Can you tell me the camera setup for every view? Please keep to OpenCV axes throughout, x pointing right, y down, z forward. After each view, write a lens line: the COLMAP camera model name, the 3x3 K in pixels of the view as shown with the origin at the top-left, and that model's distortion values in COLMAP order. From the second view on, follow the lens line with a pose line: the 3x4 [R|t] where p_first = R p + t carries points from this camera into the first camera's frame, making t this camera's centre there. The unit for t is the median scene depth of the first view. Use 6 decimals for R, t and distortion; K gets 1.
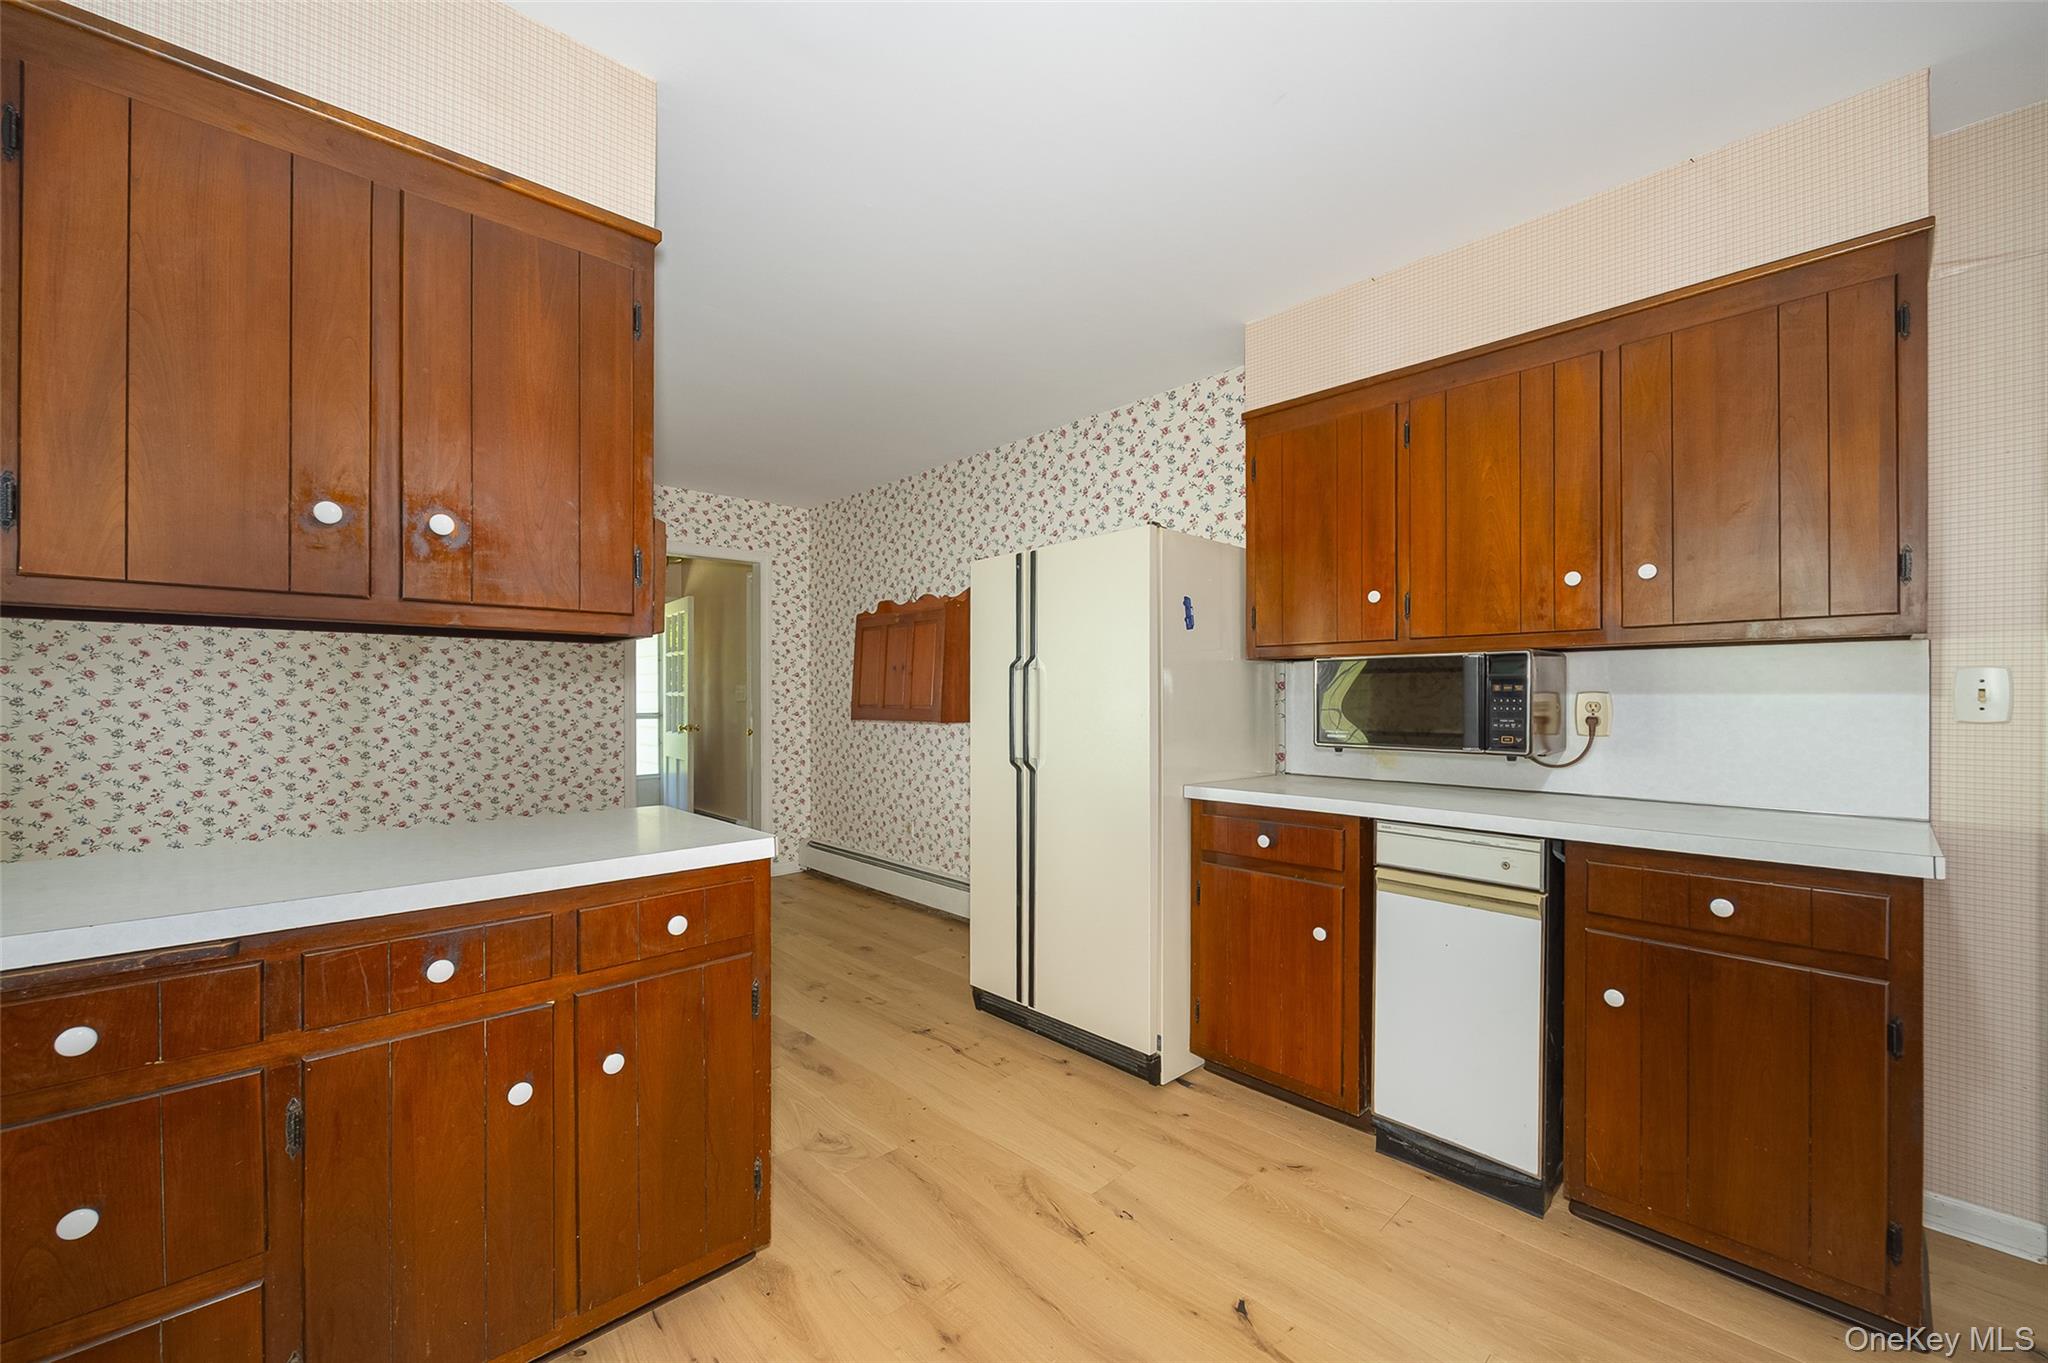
lens RADIAL K [[816.7, 0, 1025.7], [0, 816.7, 690.4], [0, 0, 1]] dist [-0.003267, -0.000036]
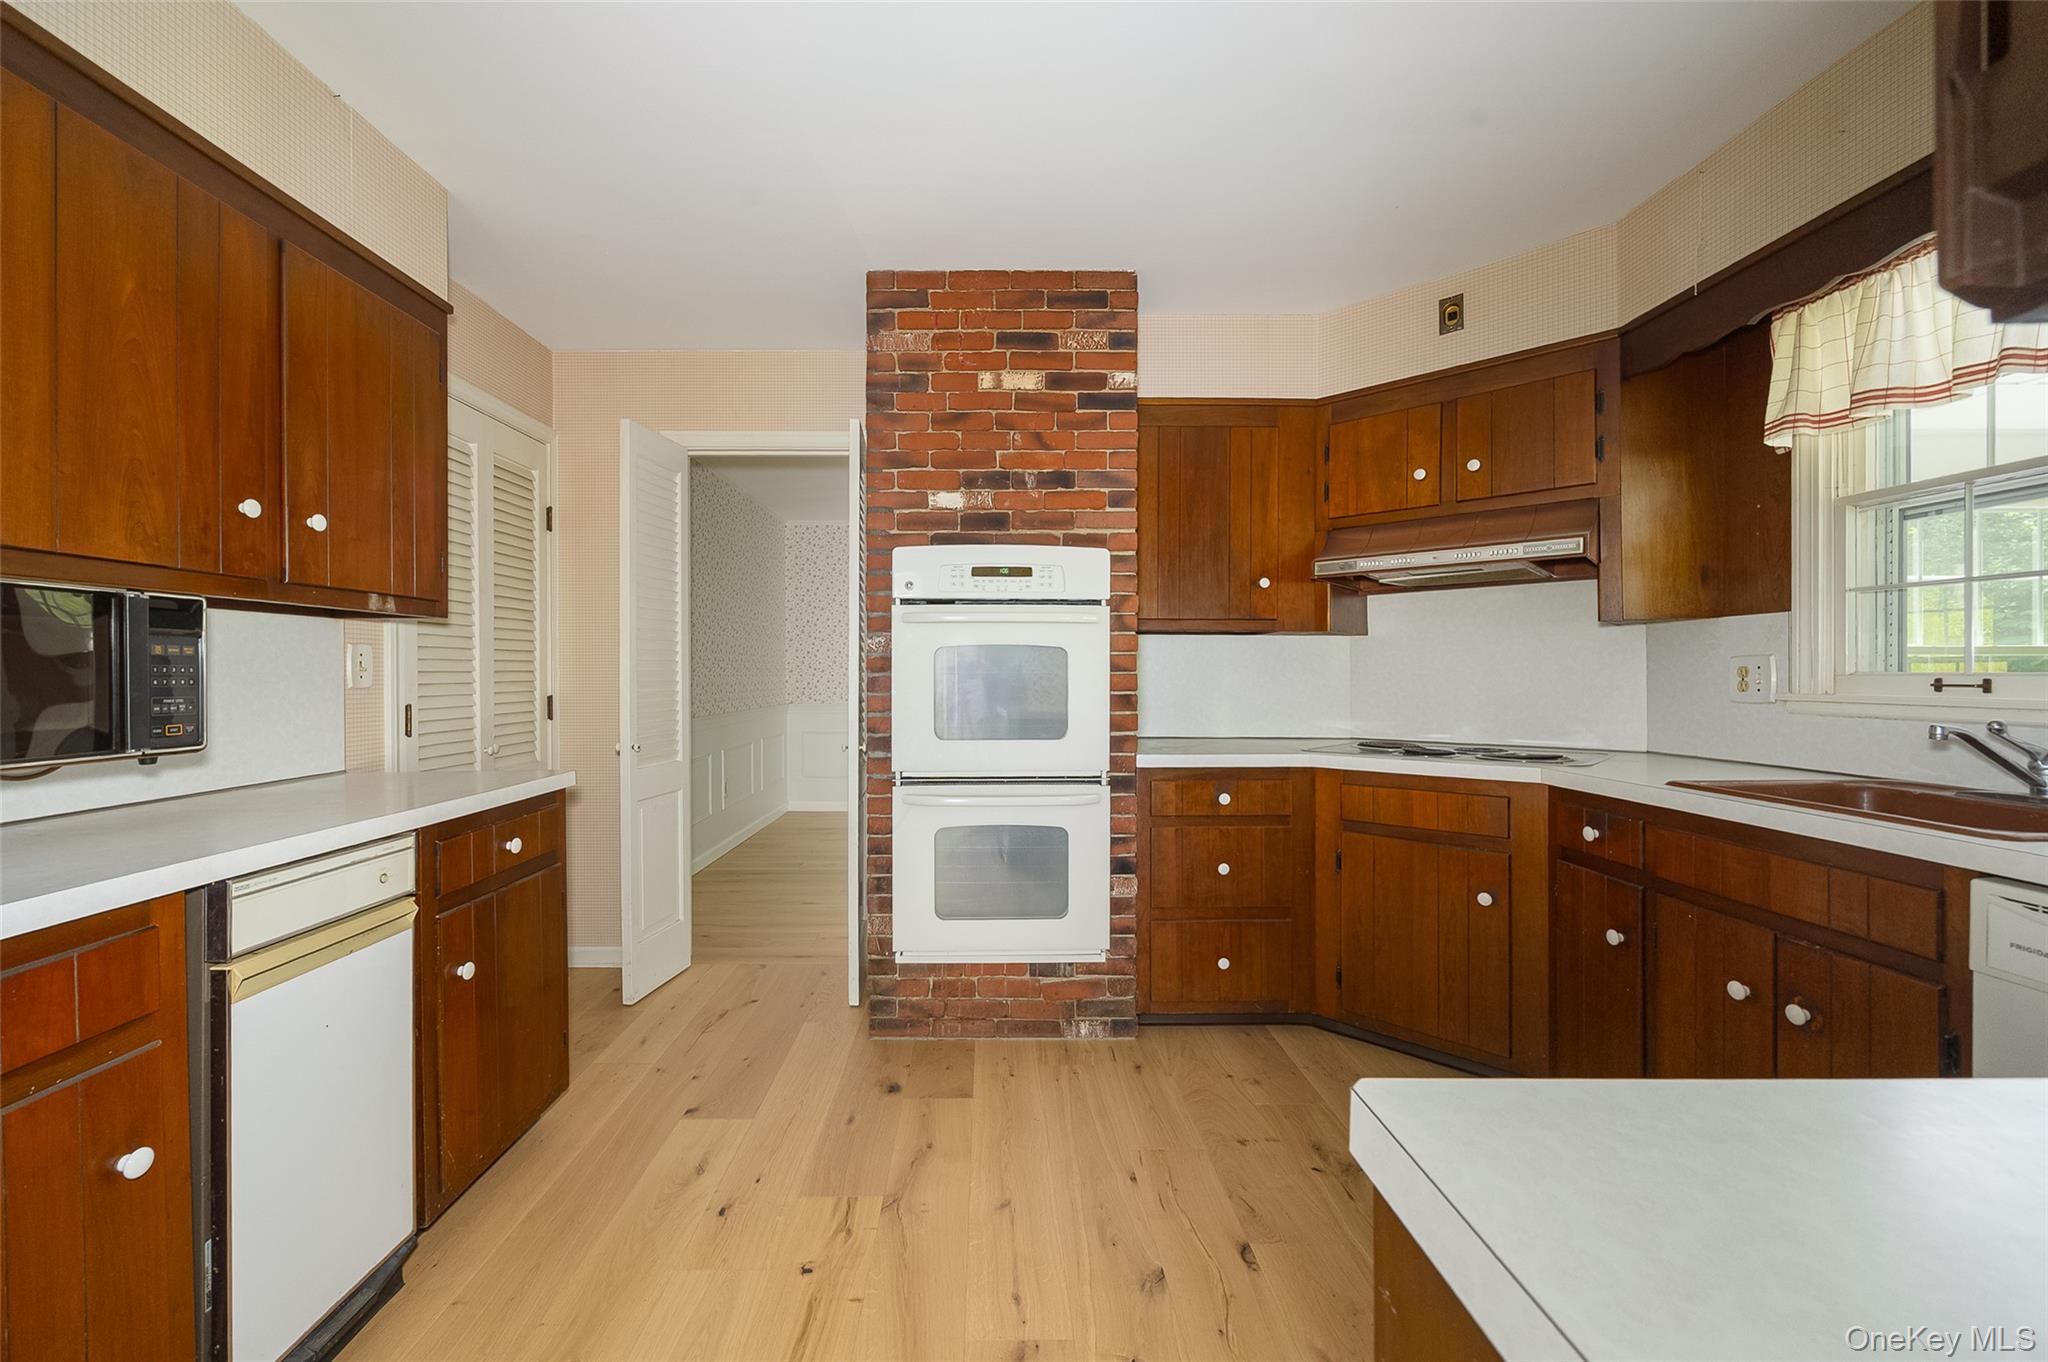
lens RADIAL K [[816.7, 0, 1023.1], [0, 816.7, 675.4], [0, 0, 1]] dist [-0.003267, -0.000036]
pose [[-0.742574, -0.003718, 0.669754, -0.358916], [-0.003021, 0.999993, 0.002202, 0.013997], [-0.669758, -0.000388, -0.742580, 1.056313]]
